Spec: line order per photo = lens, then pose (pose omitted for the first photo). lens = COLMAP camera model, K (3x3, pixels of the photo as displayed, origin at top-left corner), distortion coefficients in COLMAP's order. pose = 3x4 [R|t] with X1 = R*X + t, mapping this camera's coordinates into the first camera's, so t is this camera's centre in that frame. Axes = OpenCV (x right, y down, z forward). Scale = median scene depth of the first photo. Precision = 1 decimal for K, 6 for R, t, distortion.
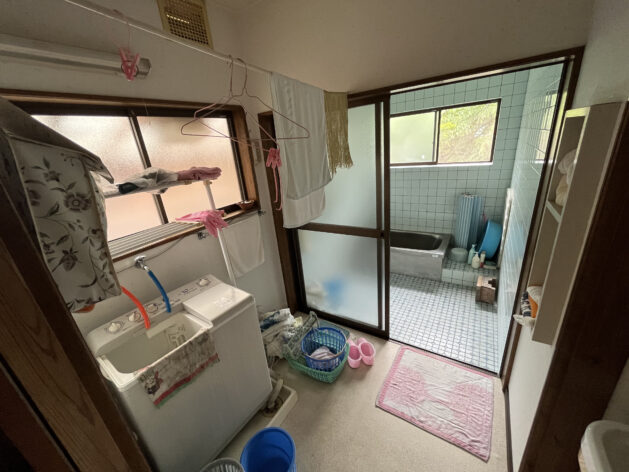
lens RADIAL K [[252.9, 0, 314.5], [0, 252.9, 236.0], [0, 0, 1]] dist [-0.003284, -0.000304]
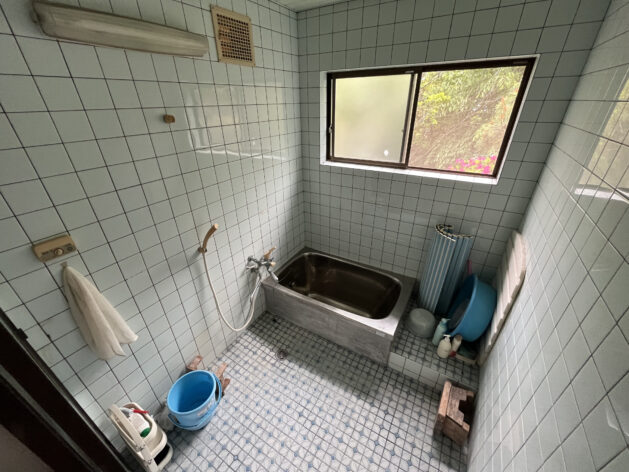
lens RADIAL K [[252.9, 0, 314.5], [0, 252.9, 236.0], [0, 0, 1]] dist [-0.003284, -0.000304]
pose [[0.996283, 0.056009, 0.065451, 0.263970], [-0.064543, 0.988532, 0.136526, -0.215273], [-0.057054, -0.140243, 0.988472, 0.440617]]
